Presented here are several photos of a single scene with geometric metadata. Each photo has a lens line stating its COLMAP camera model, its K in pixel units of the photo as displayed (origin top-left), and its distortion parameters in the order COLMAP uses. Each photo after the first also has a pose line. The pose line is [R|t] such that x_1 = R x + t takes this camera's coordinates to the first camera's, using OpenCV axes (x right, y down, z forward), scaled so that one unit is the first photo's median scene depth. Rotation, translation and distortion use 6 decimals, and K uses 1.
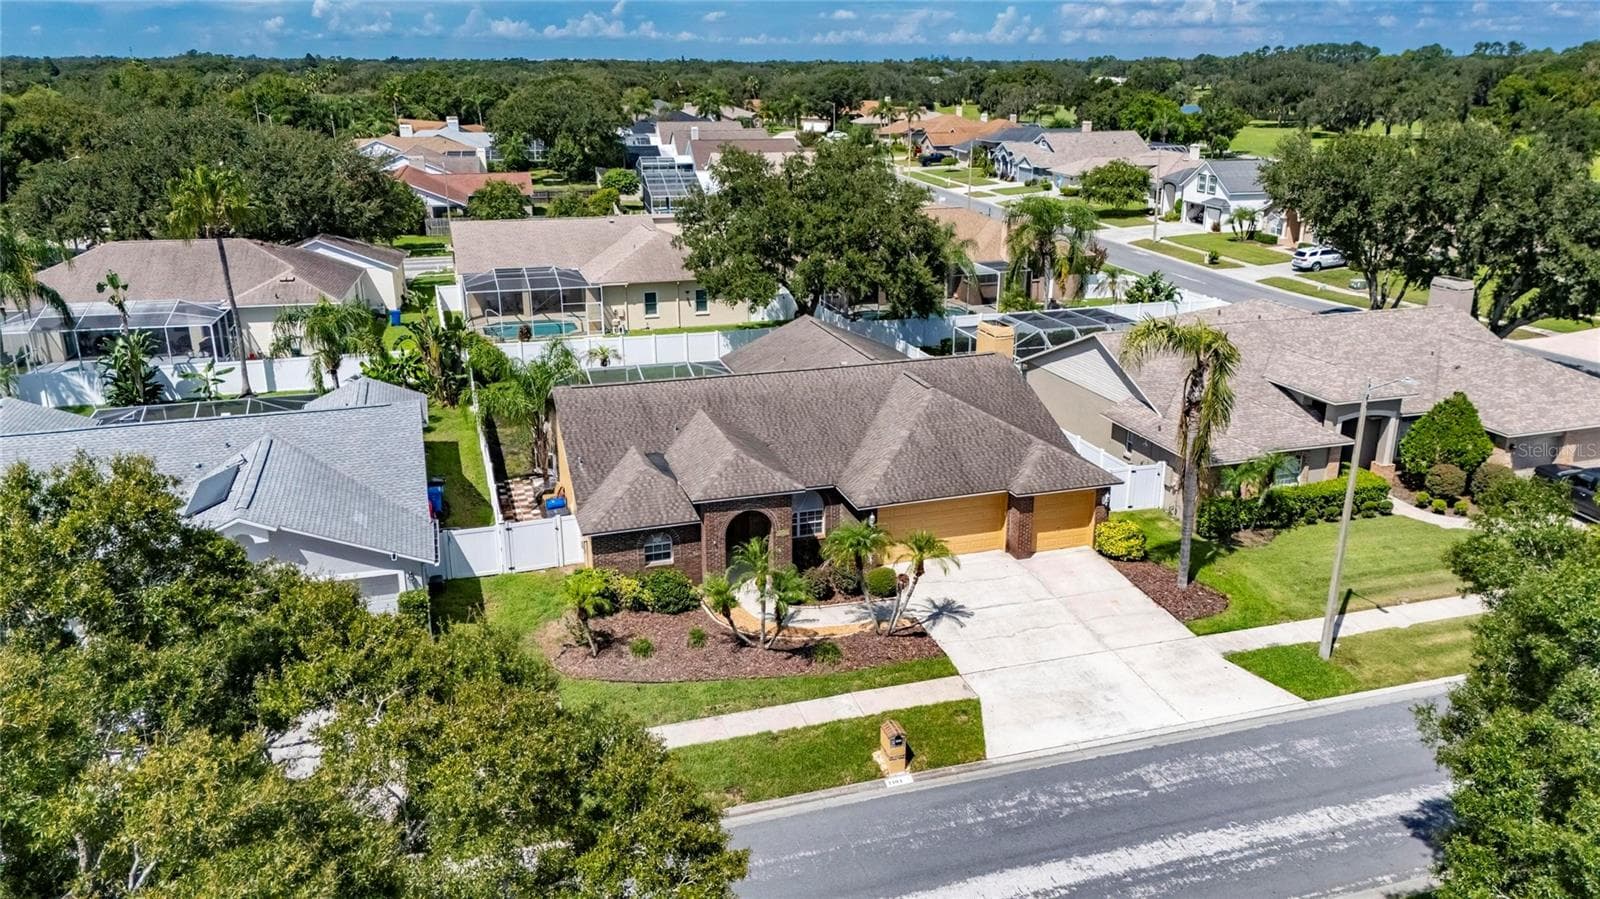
lens RADIAL K [[1171.3, 0, 802.3], [0, 1171.3, 455.9], [0, 0, 1]] dist [0.071717, -0.077045]
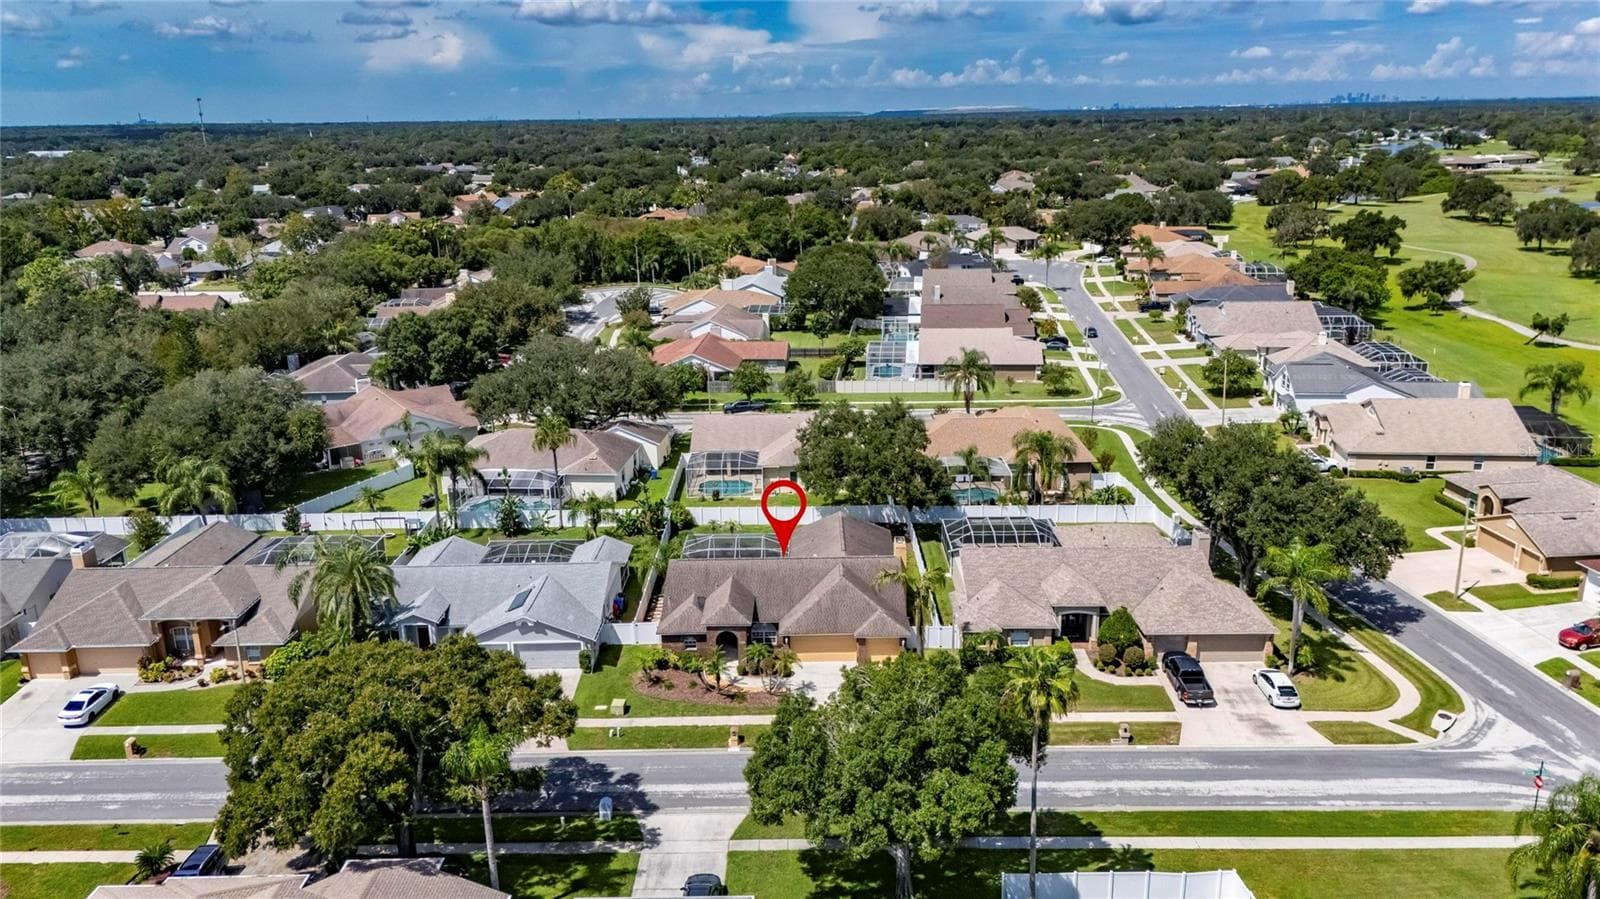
lens RADIAL K [[1171.3, 0, 801.2], [0, 1171.3, 455.5], [0, 0, 1]] dist [0.071717, -0.077045]
pose [[0.951254, 0.073099, -0.299619, 0.624566], [-0.083608, 0.996247, -0.022388, -0.212230], [0.296858, 0.046347, 0.953796, -0.955063]]
